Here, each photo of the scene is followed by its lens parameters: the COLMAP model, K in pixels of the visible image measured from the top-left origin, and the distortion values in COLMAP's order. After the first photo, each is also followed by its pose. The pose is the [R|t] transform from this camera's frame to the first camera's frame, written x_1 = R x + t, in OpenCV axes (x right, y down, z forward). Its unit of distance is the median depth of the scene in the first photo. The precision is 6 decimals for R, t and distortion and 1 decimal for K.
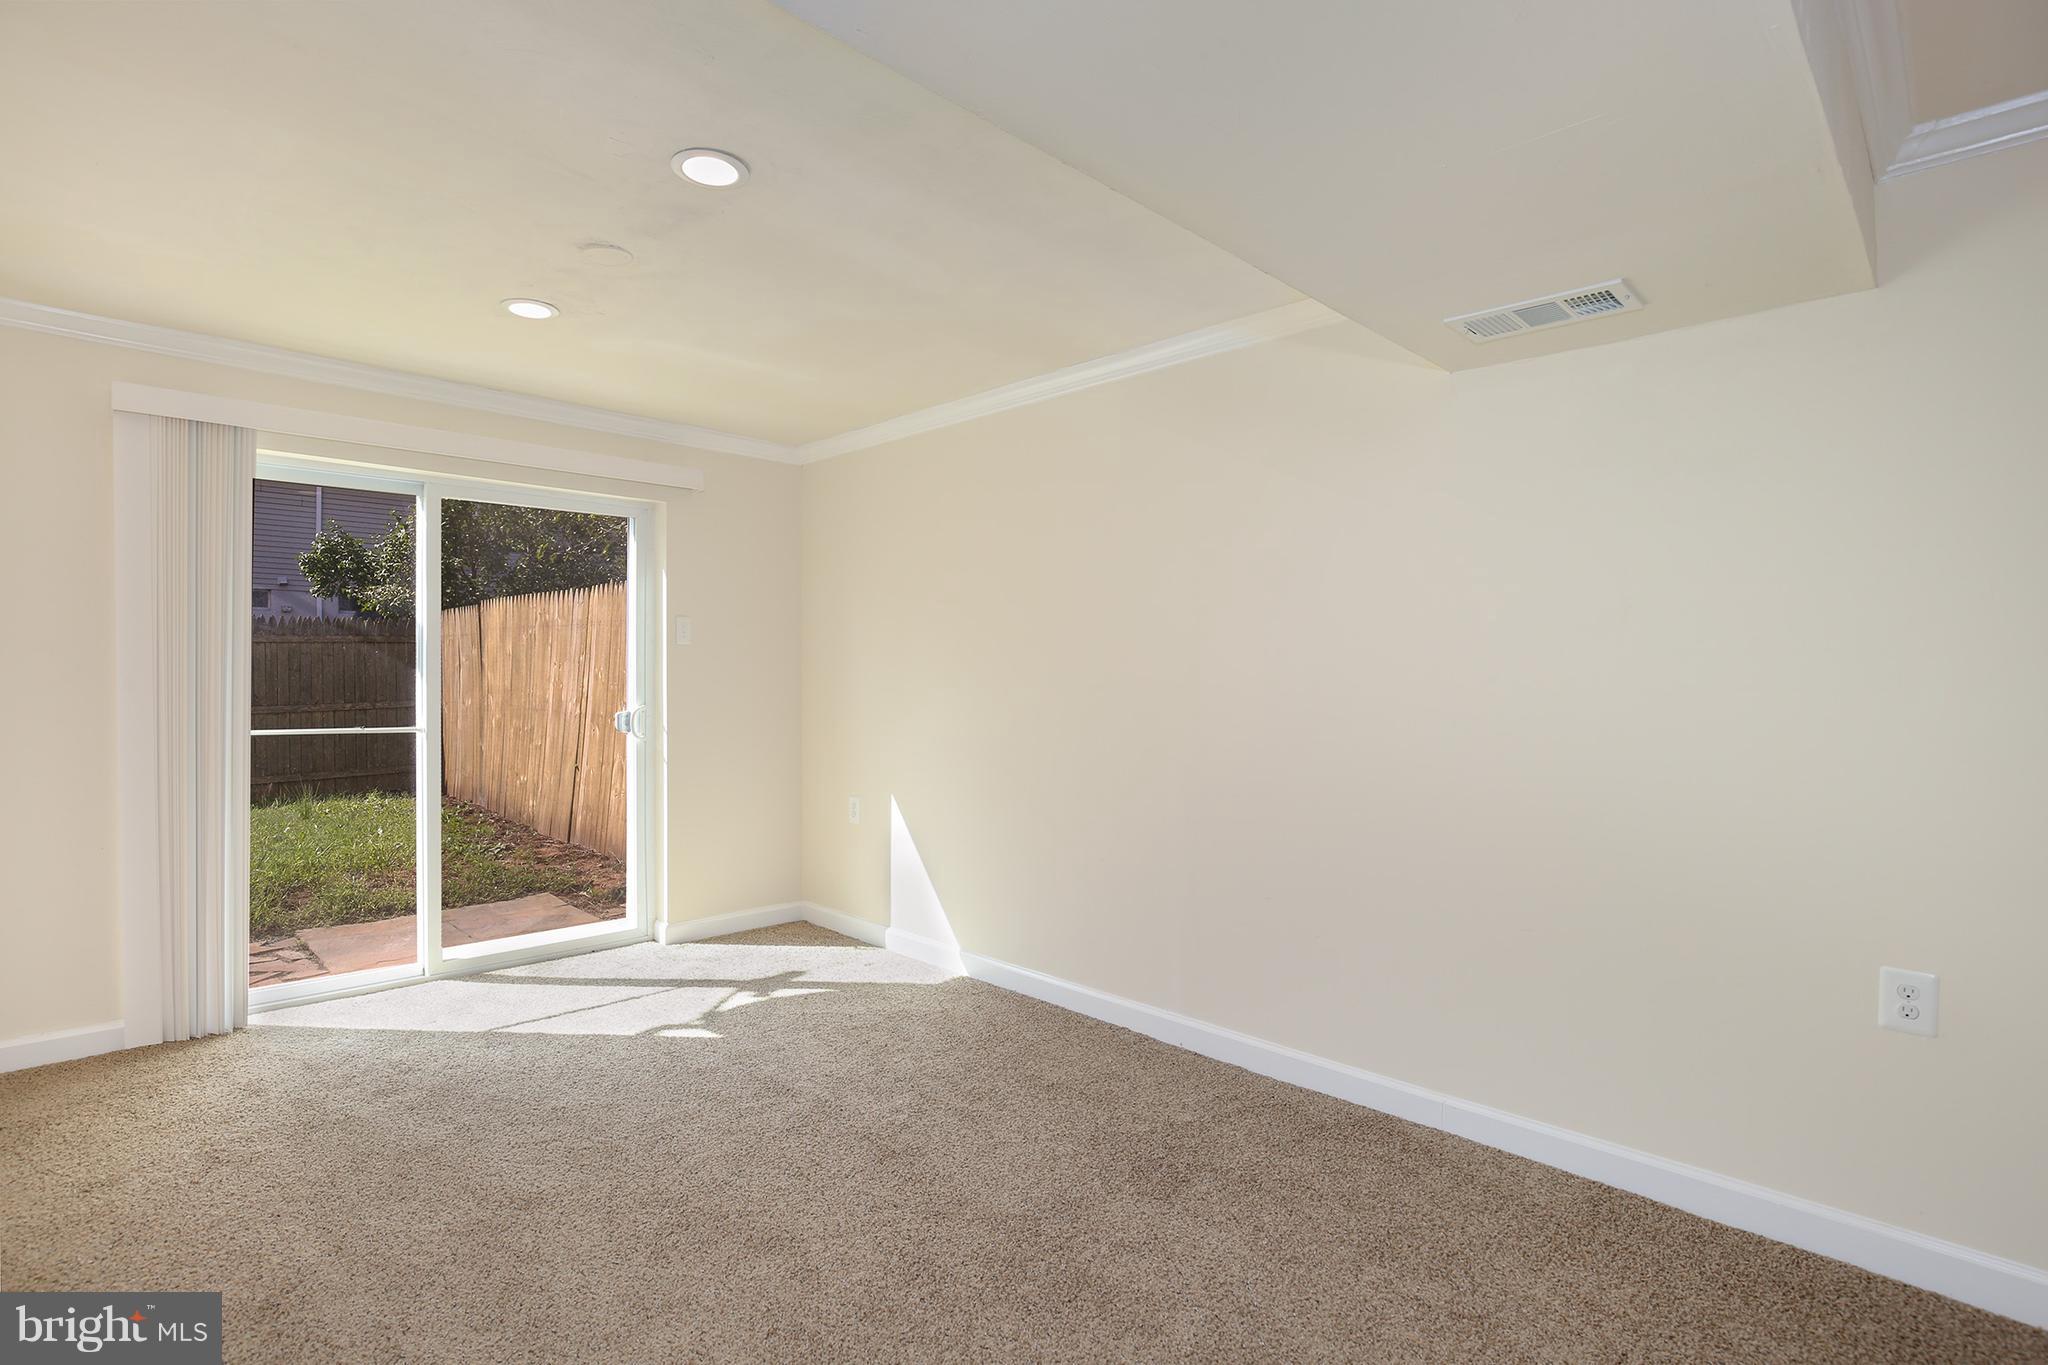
lens RADIAL K [[969.8, 0, 1011.4], [0, 969.8, 679.3], [0, 0, 1]] dist [-0.013840, 0.000019]
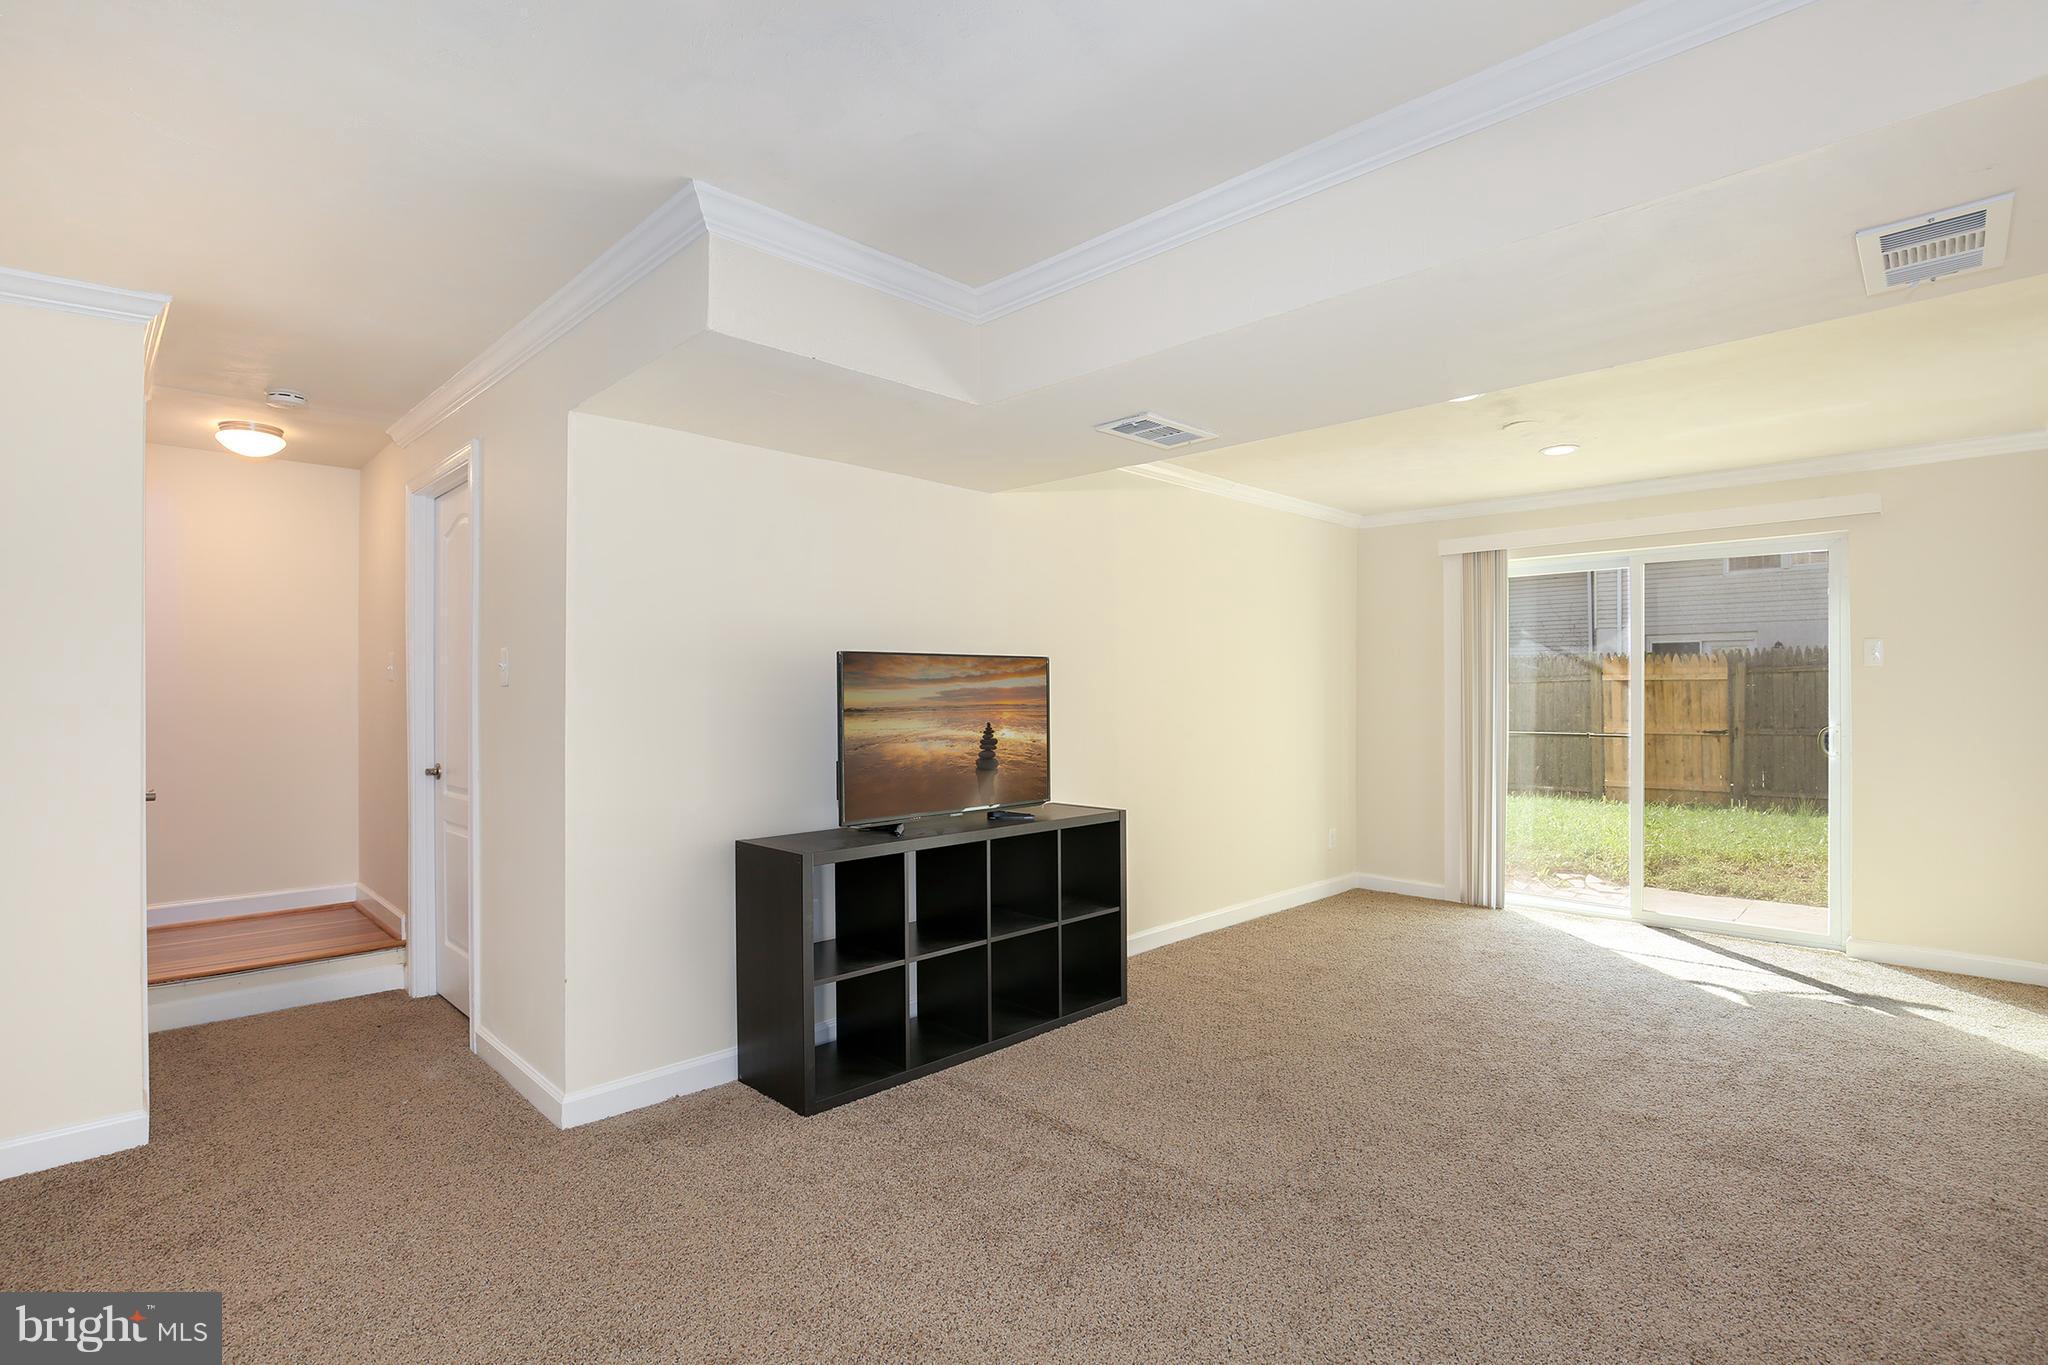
lens RADIAL K [[969.8, 0, 1018.0], [0, 969.8, 694.8], [0, 0, 1]] dist [-0.013840, 0.000019]
pose [[0.015013, -0.007997, -0.999855, 0.770596], [-0.004925, 0.999955, -0.008072, 0.007648], [0.999875, 0.005045, 0.014973, 0.111354]]
